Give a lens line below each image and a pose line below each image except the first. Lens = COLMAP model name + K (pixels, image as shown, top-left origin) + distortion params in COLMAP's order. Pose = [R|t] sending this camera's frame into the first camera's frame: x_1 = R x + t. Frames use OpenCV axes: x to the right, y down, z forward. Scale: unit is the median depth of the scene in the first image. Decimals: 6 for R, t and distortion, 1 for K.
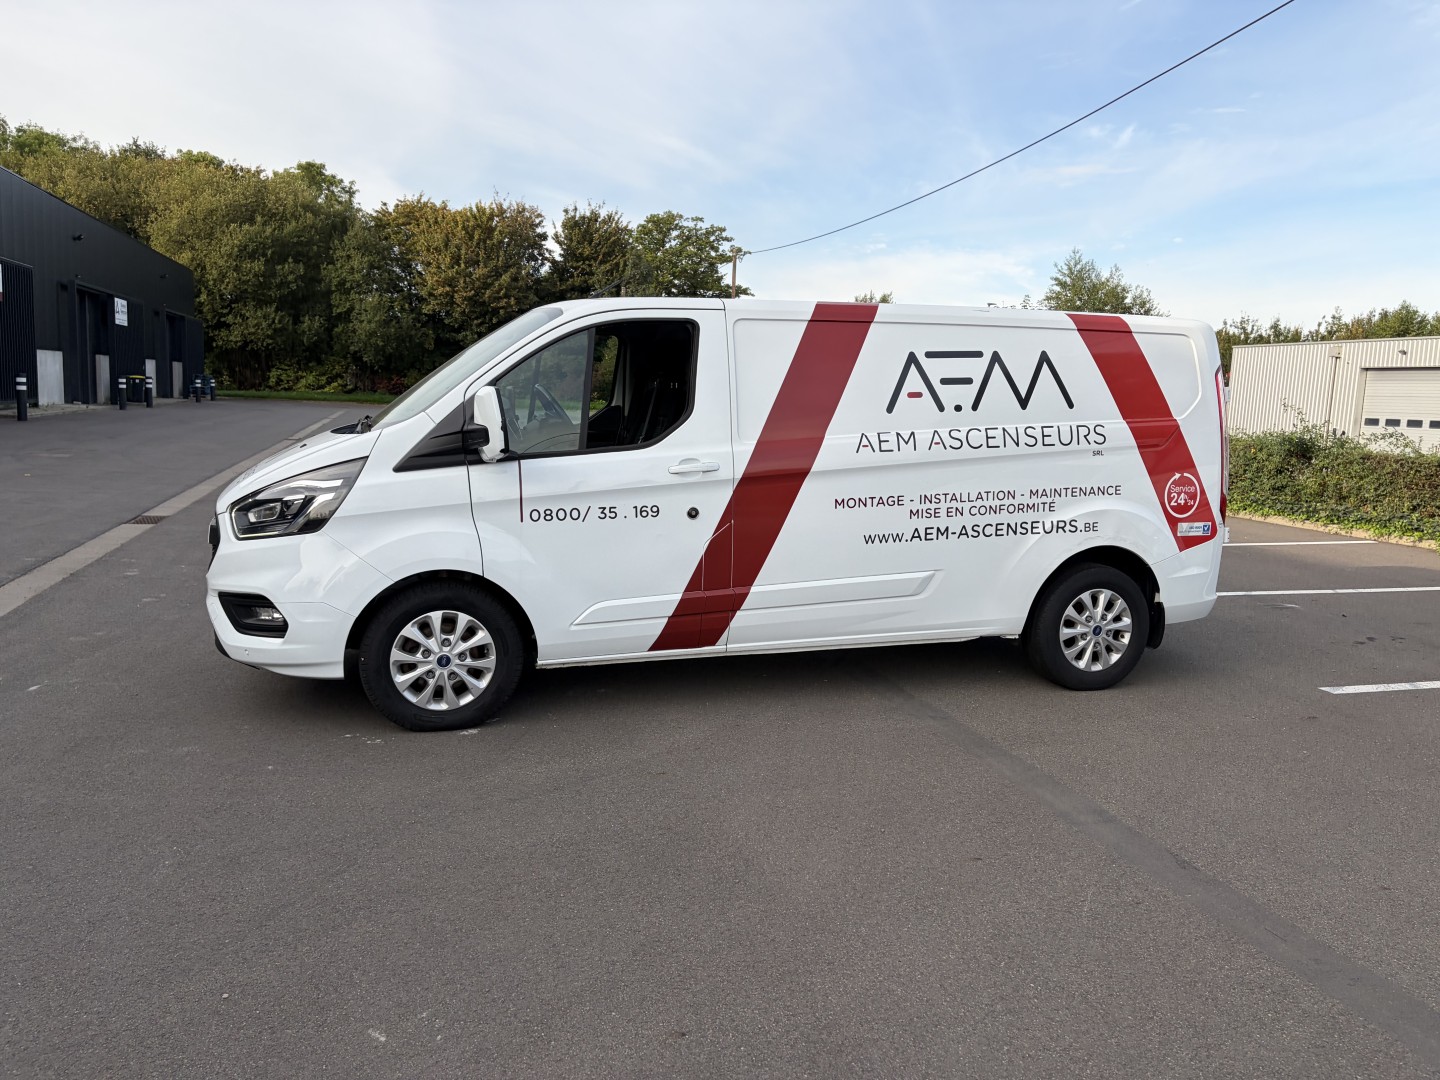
lens RADIAL K [[1072.9, 0, 734.2], [0, 1072.9, 575.9], [0, 0, 1]] dist [0.065059, -0.065228]
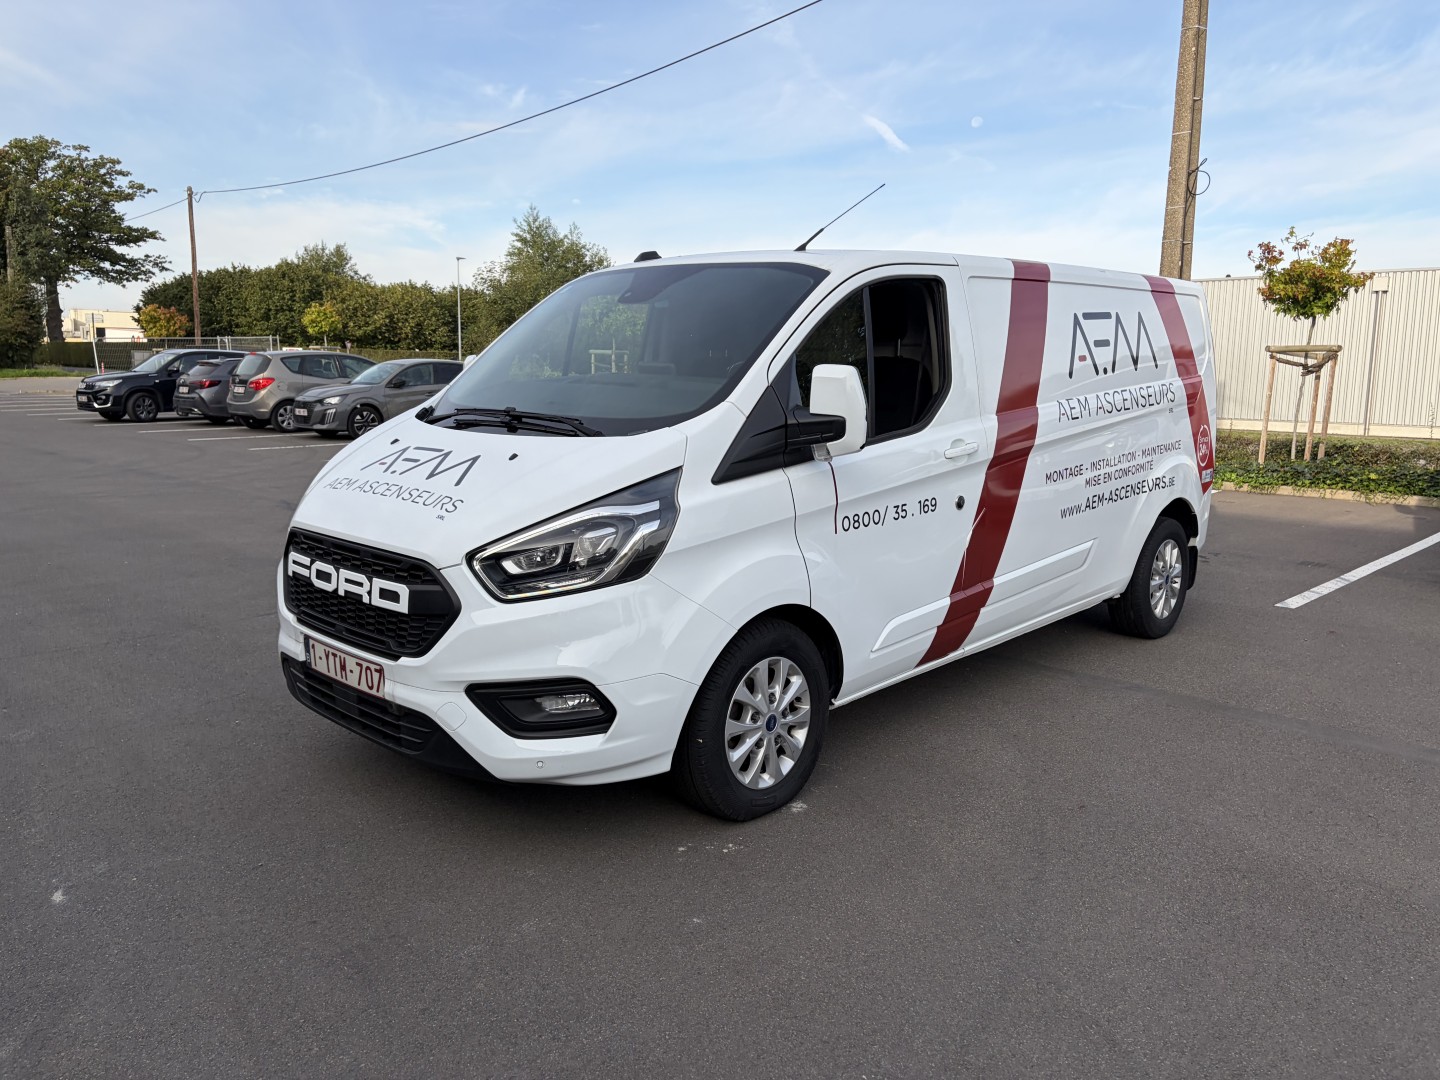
lens RADIAL K [[1072.9, 0, 728.0], [0, 1072.9, 561.2], [0, 0, 1]] dist [0.065059, -0.065228]
pose [[0.873308, -0.114625, 0.473491, -0.562601], [0.102175, 0.993404, 0.052036, -0.069021], [-0.476333, 0.002935, 0.879260, 0.294585]]
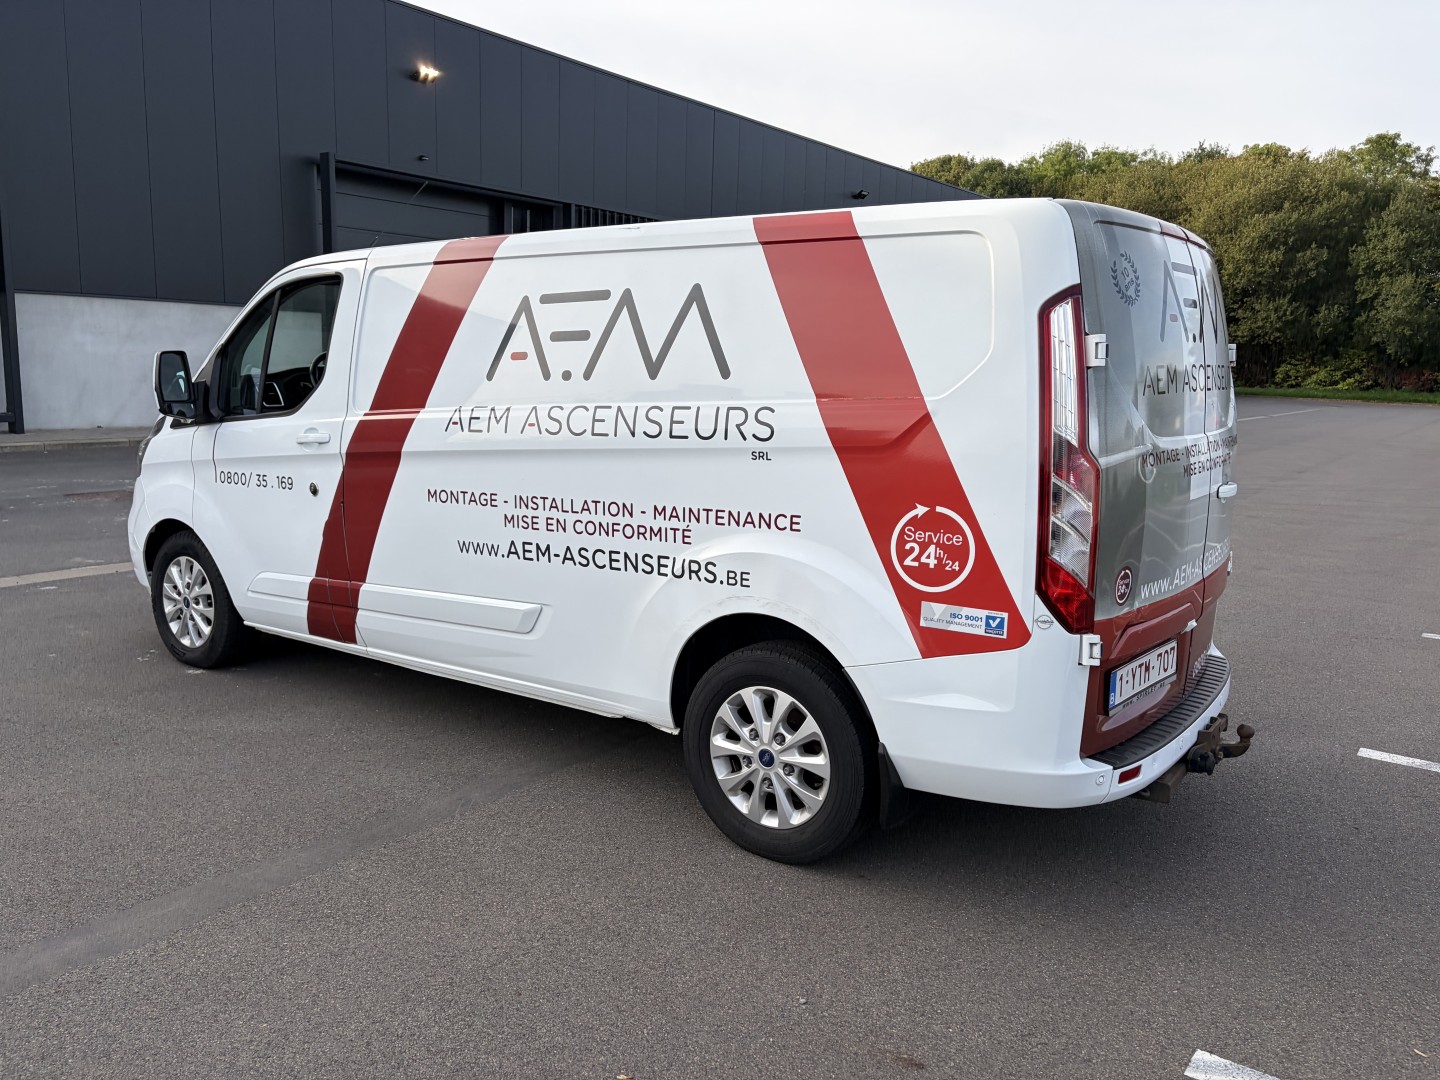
lens RADIAL K [[1072.9, 0, 703.1], [0, 1072.9, 577.1], [0, 0, 1]] dist [0.065059, -0.065228]
pose [[0.596001, 0.142976, -0.790153, 0.805332], [-0.141278, 0.987342, 0.072092, -0.088468], [0.790458, 0.068664, 0.608655, 0.644723]]
